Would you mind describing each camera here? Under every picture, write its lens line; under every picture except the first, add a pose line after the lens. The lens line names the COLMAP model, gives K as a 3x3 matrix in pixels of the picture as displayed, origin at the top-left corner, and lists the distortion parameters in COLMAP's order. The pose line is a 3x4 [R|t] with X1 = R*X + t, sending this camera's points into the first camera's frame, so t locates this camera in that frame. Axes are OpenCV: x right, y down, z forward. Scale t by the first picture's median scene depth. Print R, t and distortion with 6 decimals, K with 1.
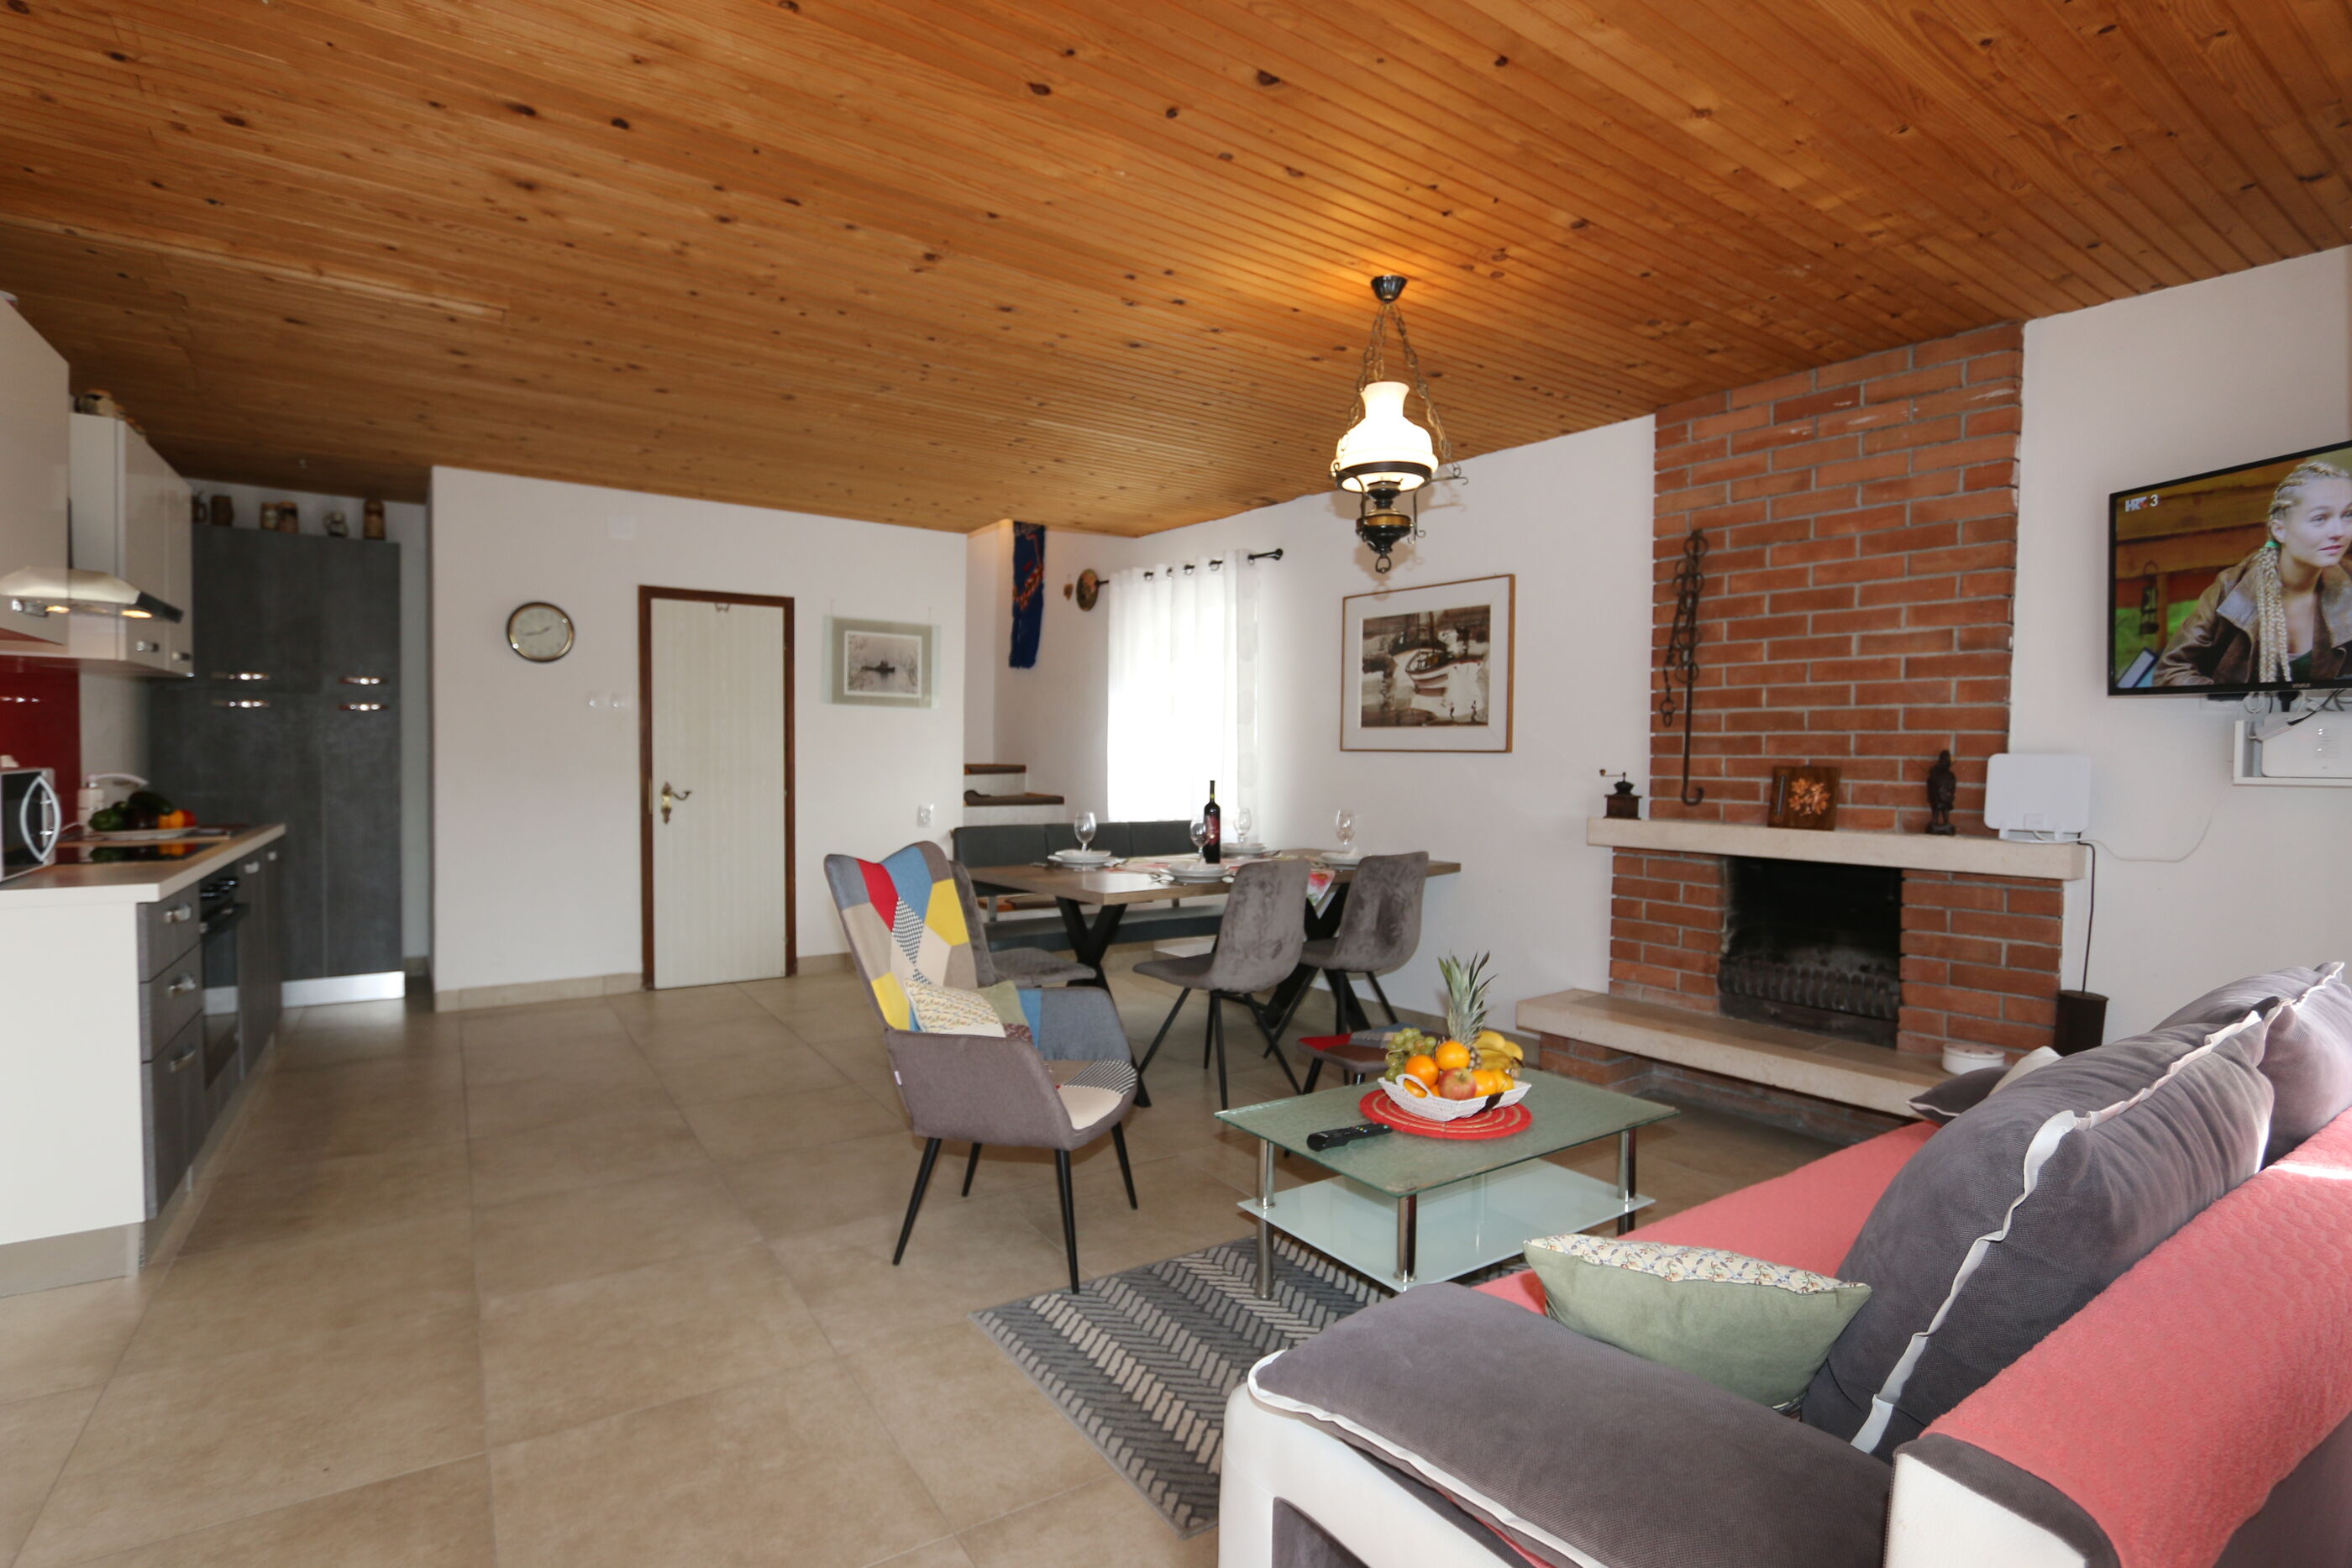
lens RADIAL K [[1086.4, 0, 1168.1], [0, 1086.4, 781.1], [0, 0, 1]] dist [-0.018971, -0.000162]
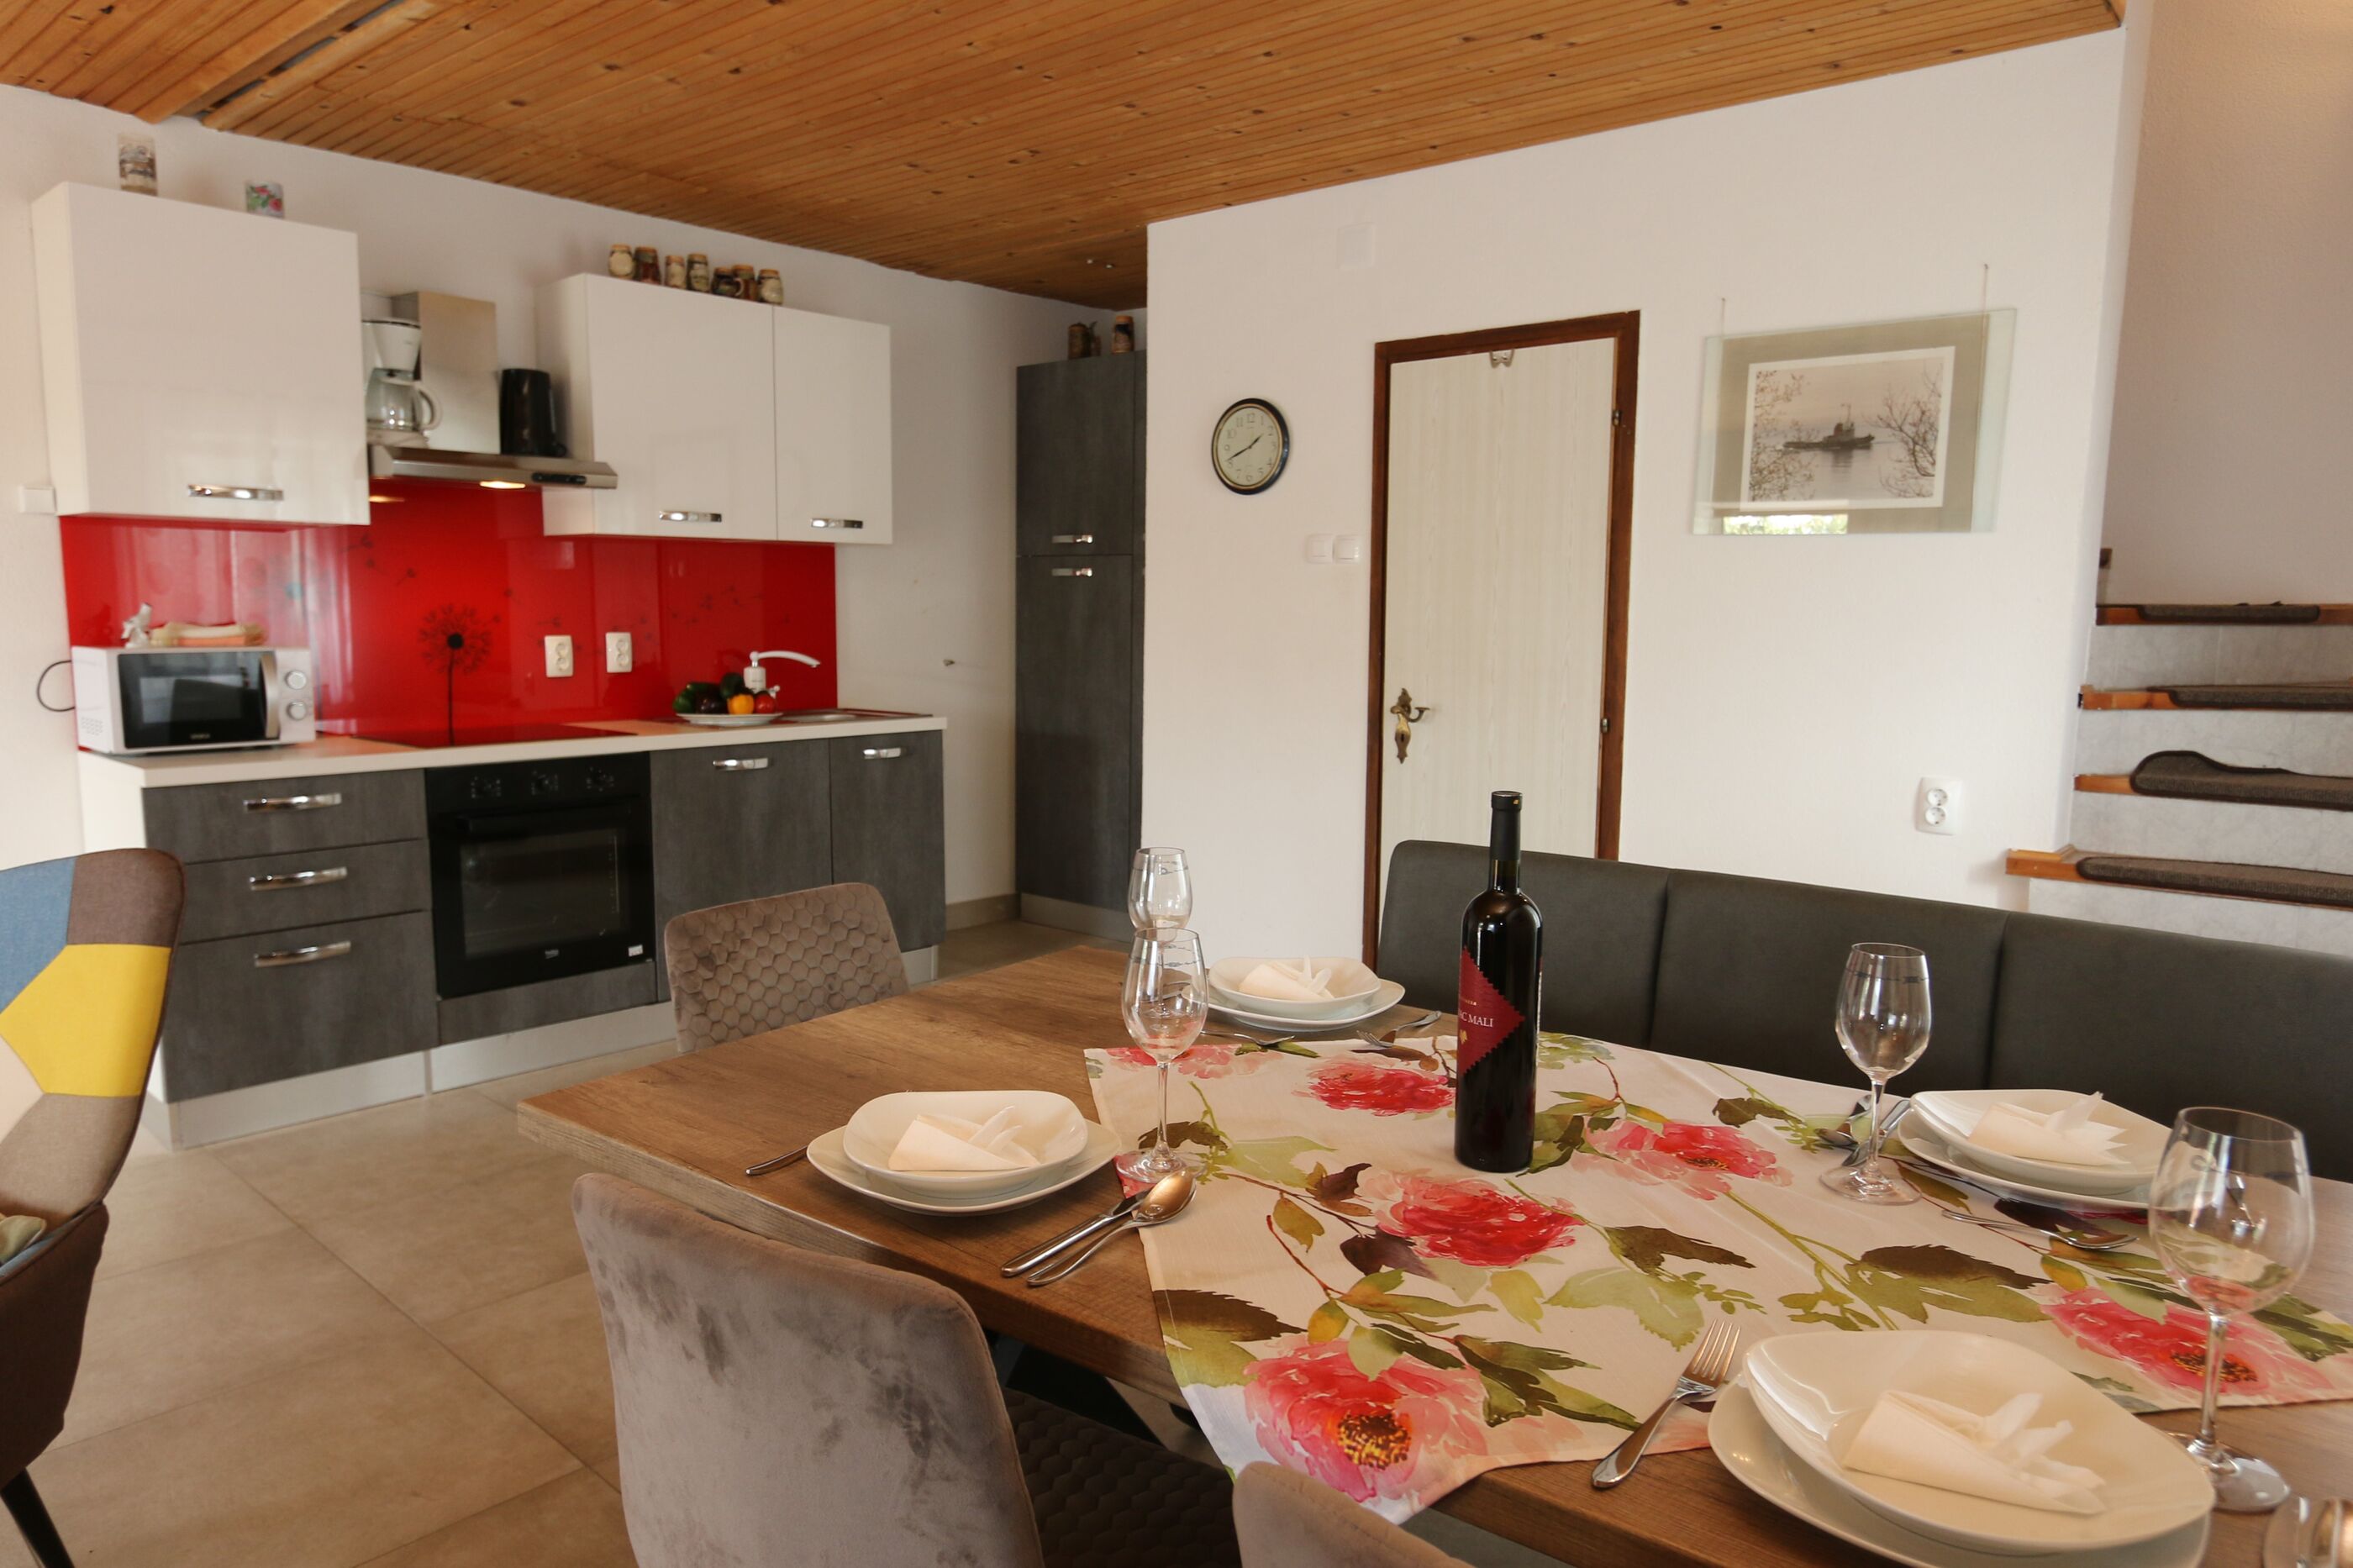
lens RADIAL K [[1486.0, 0, 1154.9], [0, 1486.0, 787.1], [0, 0, 1]] dist [-0.013100, 0.004043]
pose [[0.265030, 0.111786, -0.957739, 0.305212], [-0.030214, 0.993732, 0.107626, -0.033675], [0.963767, 0.000413, 0.266746, 0.796495]]
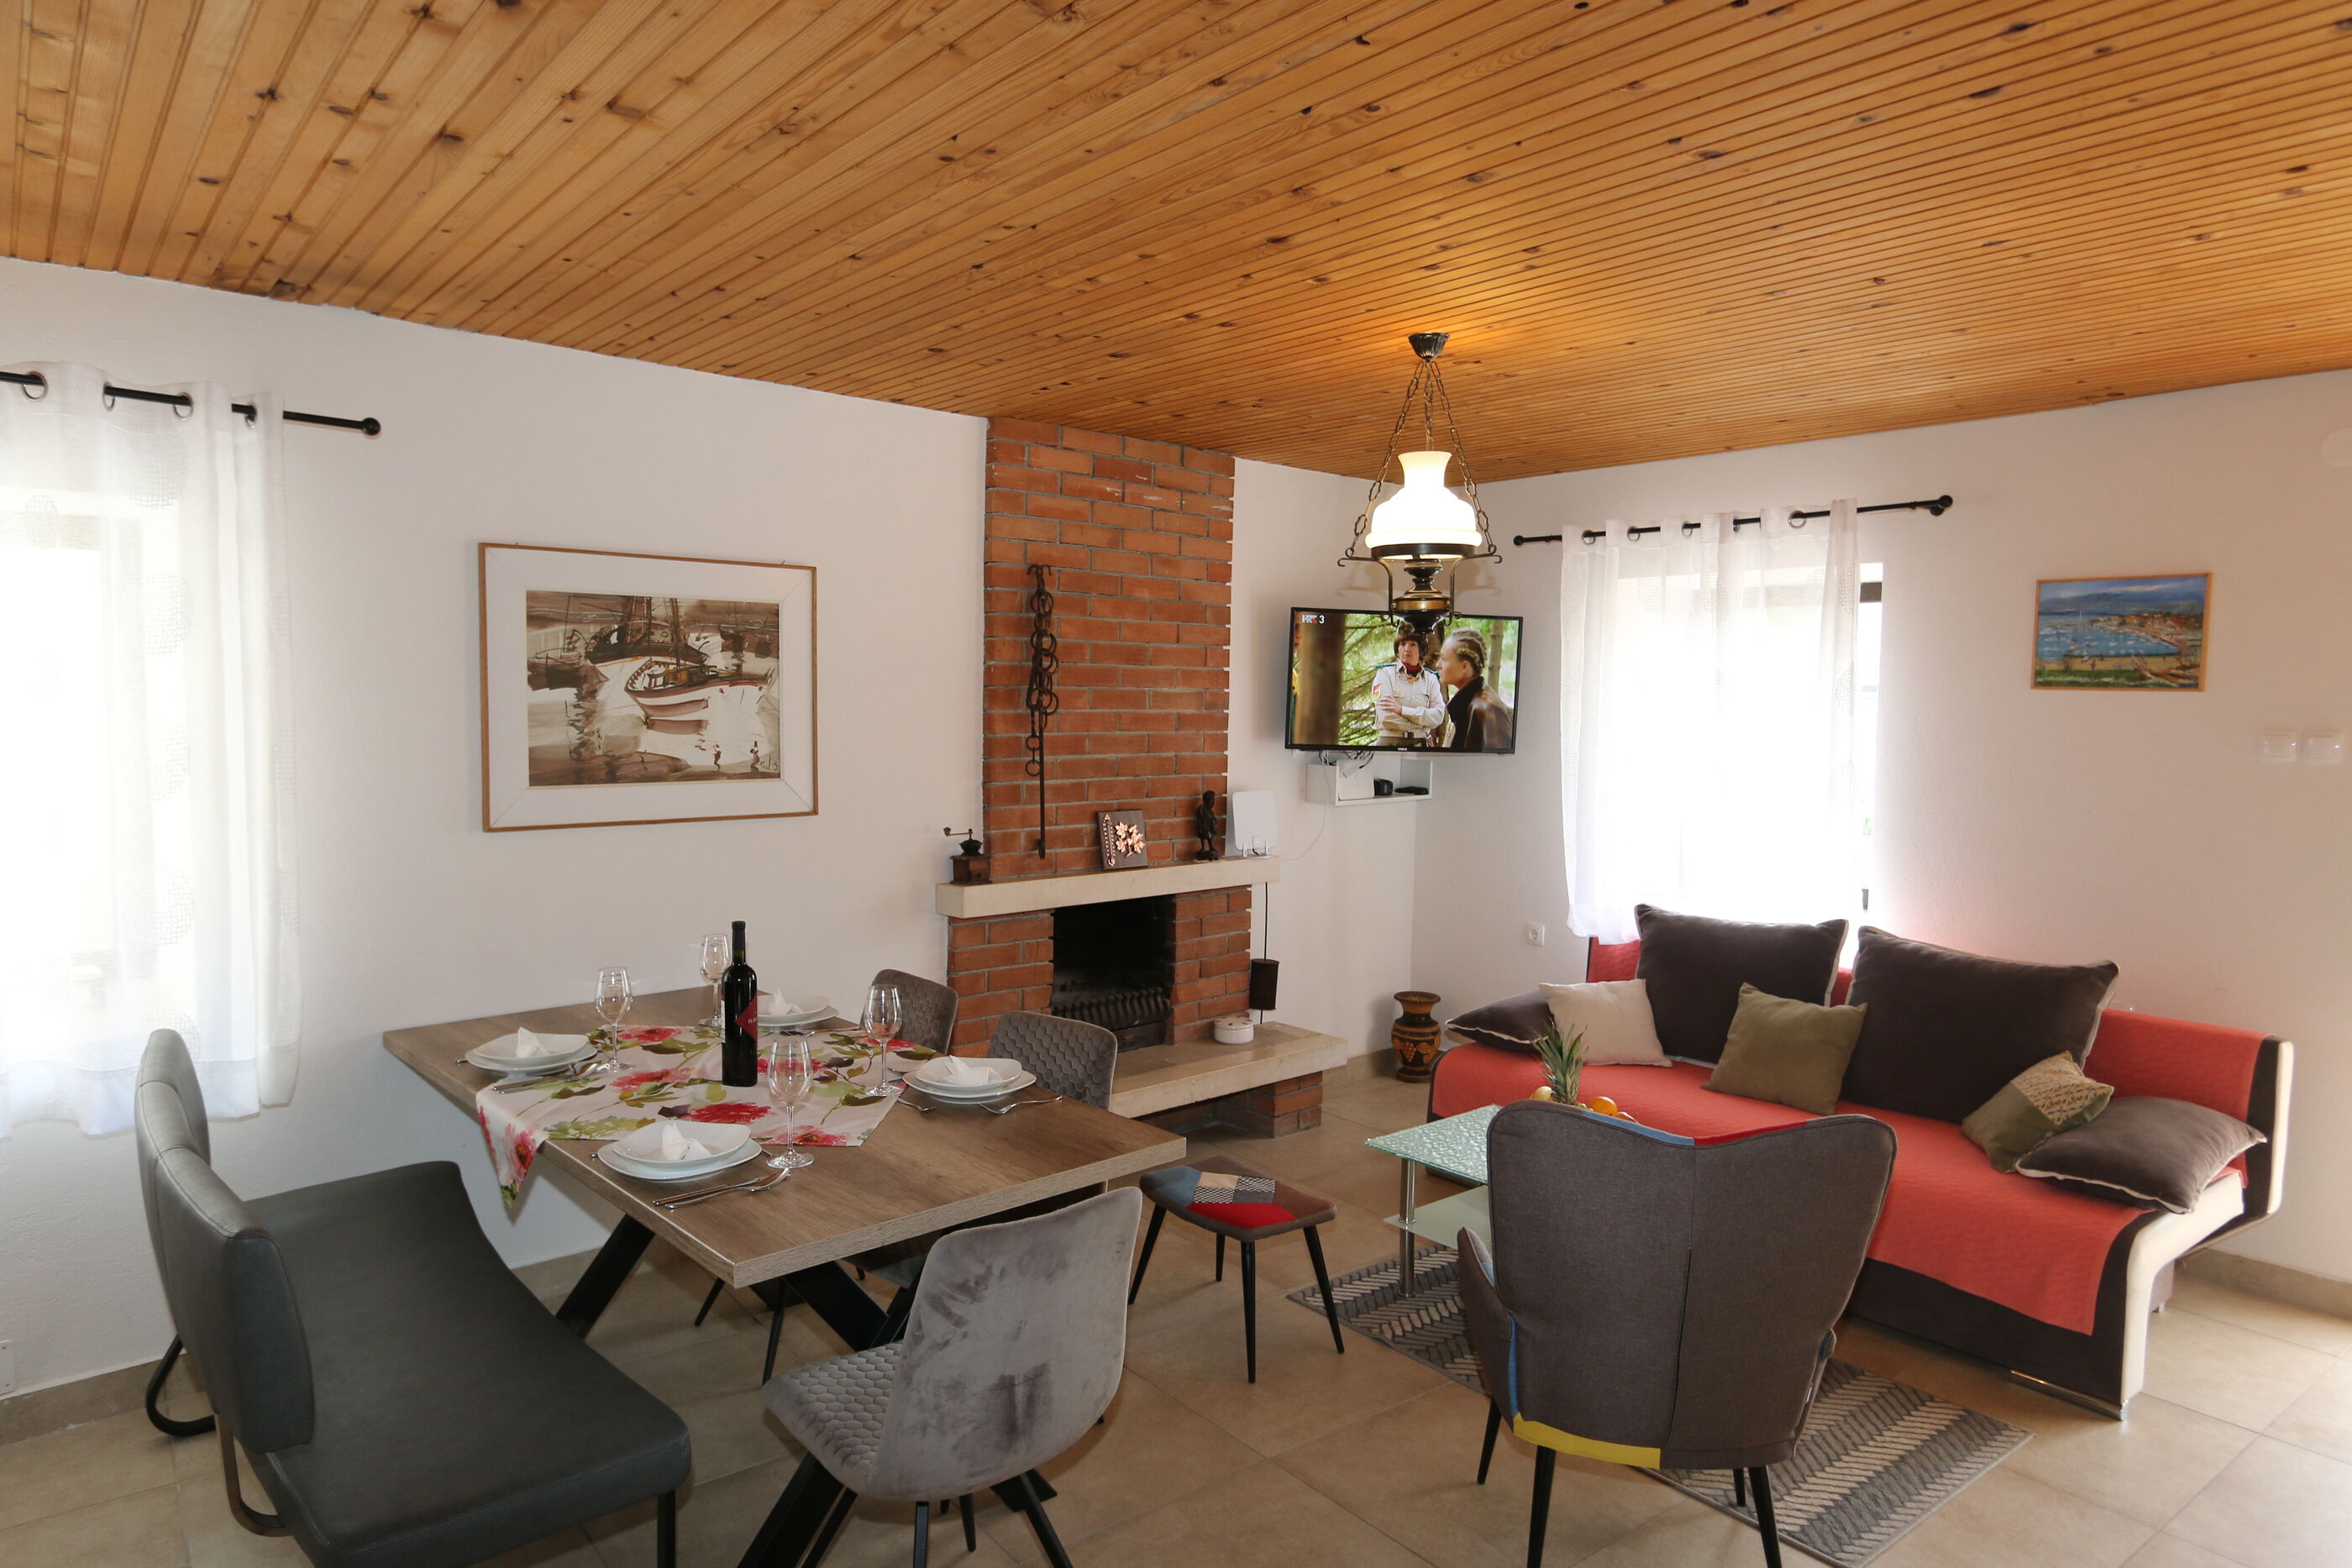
lens RADIAL K [[1480.9, 0, 1137.9], [0, 1480.9, 789.5], [0, 0, 1]] dist [-0.018764, -0.001824]
pose [[-0.068534, -0.082864, 0.994202, -0.641724], [0.012403, 0.996397, 0.083902, -0.116549], [-0.997572, 0.018082, -0.067259, 0.805773]]
